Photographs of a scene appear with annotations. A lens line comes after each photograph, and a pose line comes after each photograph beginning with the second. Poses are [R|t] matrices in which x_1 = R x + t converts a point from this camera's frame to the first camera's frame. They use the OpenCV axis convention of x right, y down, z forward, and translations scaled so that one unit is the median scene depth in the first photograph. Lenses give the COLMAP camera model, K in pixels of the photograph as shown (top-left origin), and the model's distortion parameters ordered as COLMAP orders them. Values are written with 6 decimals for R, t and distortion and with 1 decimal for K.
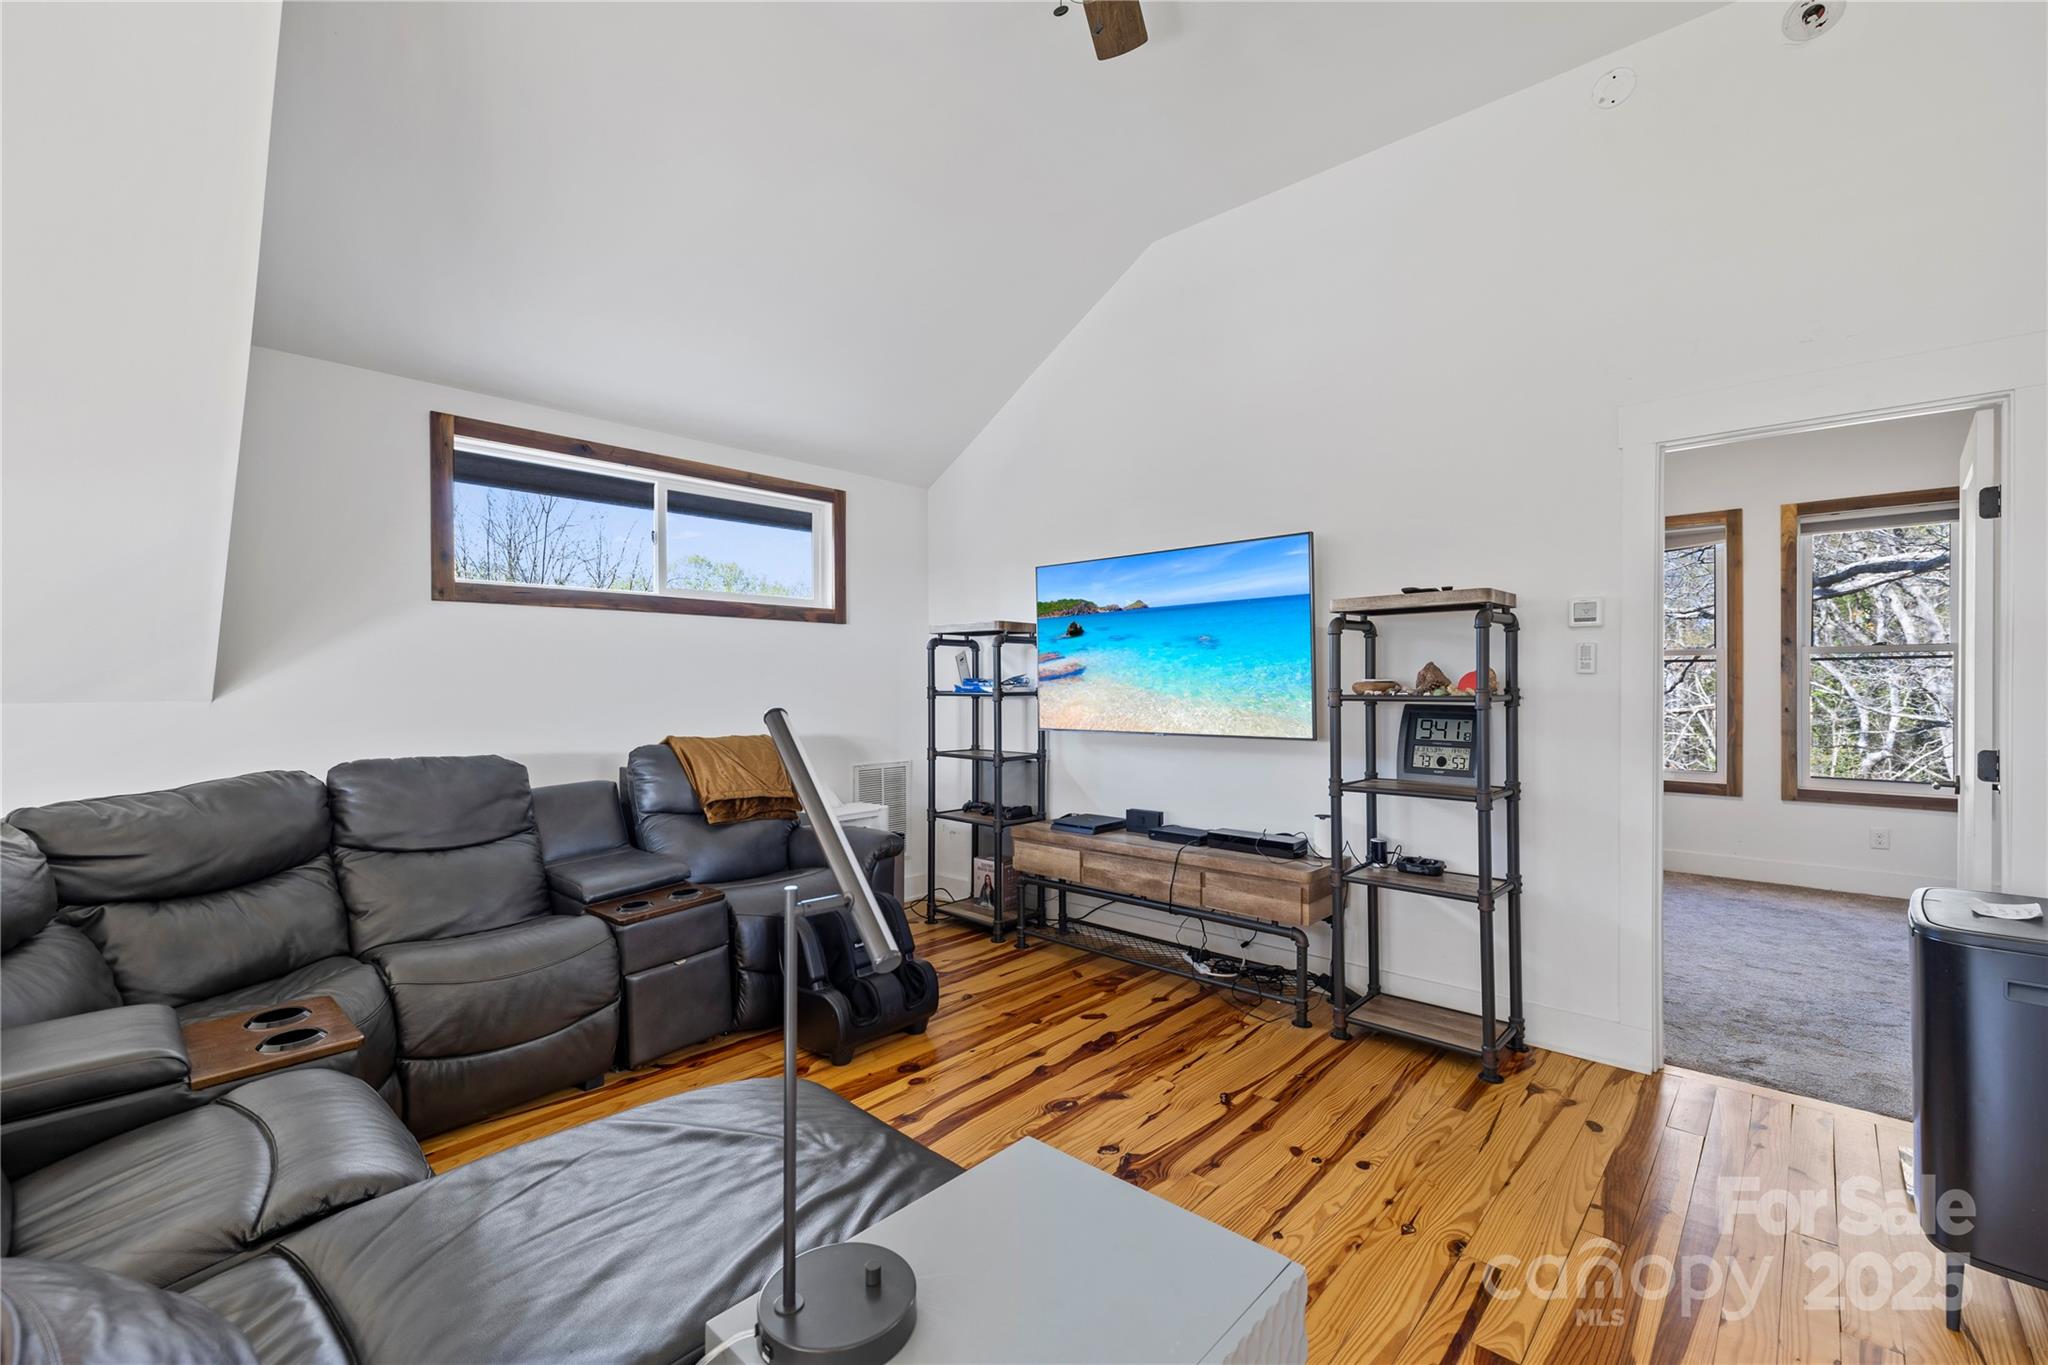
lens RADIAL K [[878.4, 0, 1024.0], [0, 878.4, 682.5], [0, 0, 1]] dist [0.001042, 0.000095]
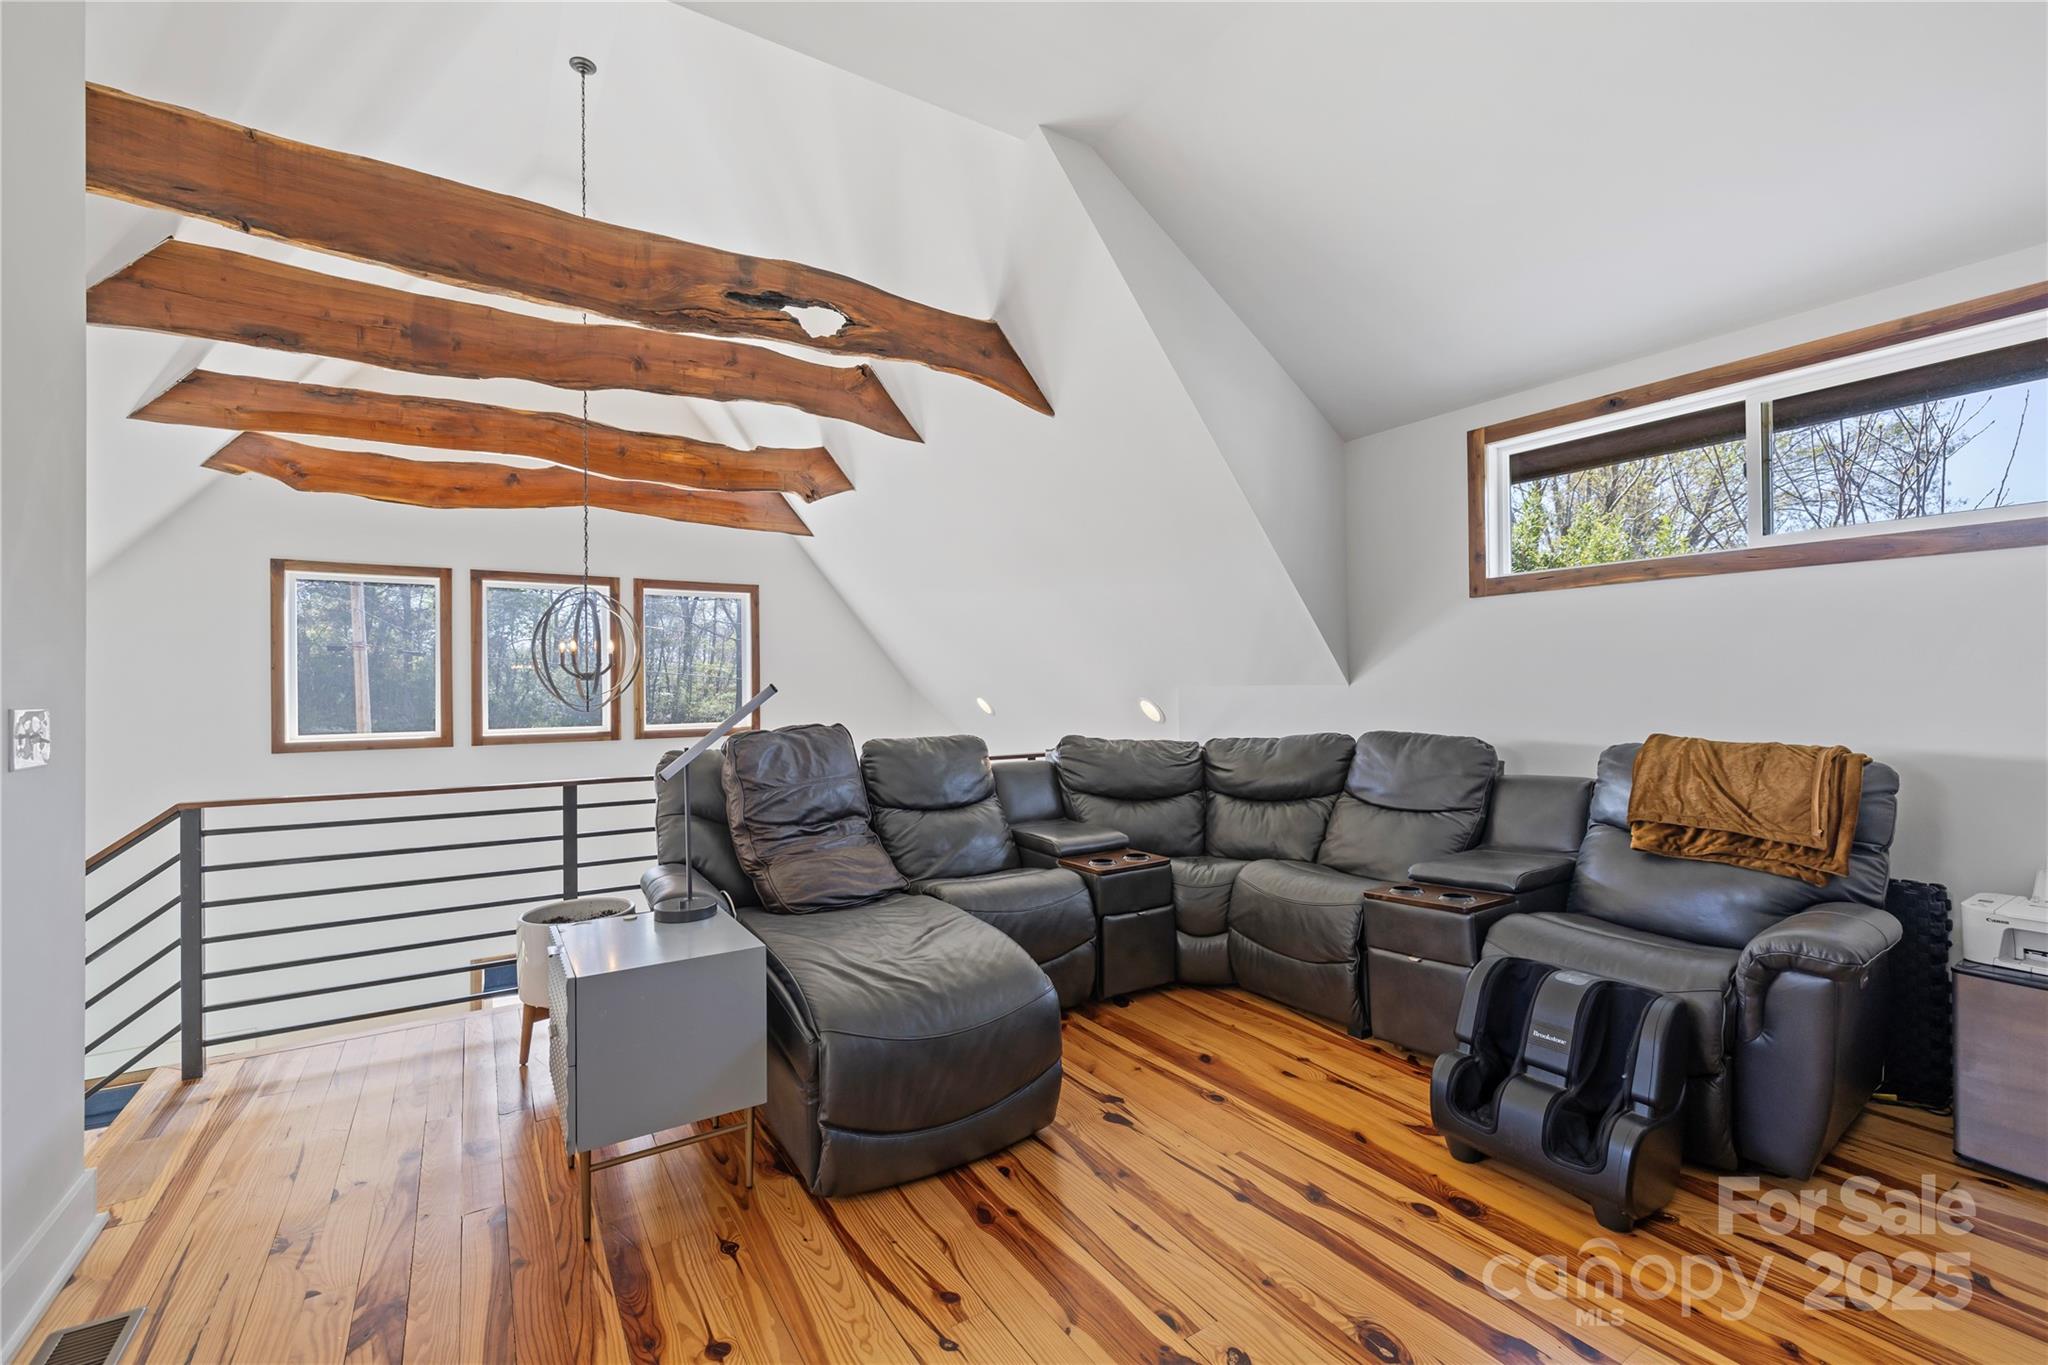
lens RADIAL K [[878.4, 0, 1024.0], [0, 878.4, 682.5], [0, 0, 1]] dist [0.001042, 0.000095]
pose [[-0.257429, 0.006811, -0.966273, 0.647210], [0.001412, 0.999977, 0.006672, 0.008788], [0.966296, 0.000353, -0.257433, 0.838240]]
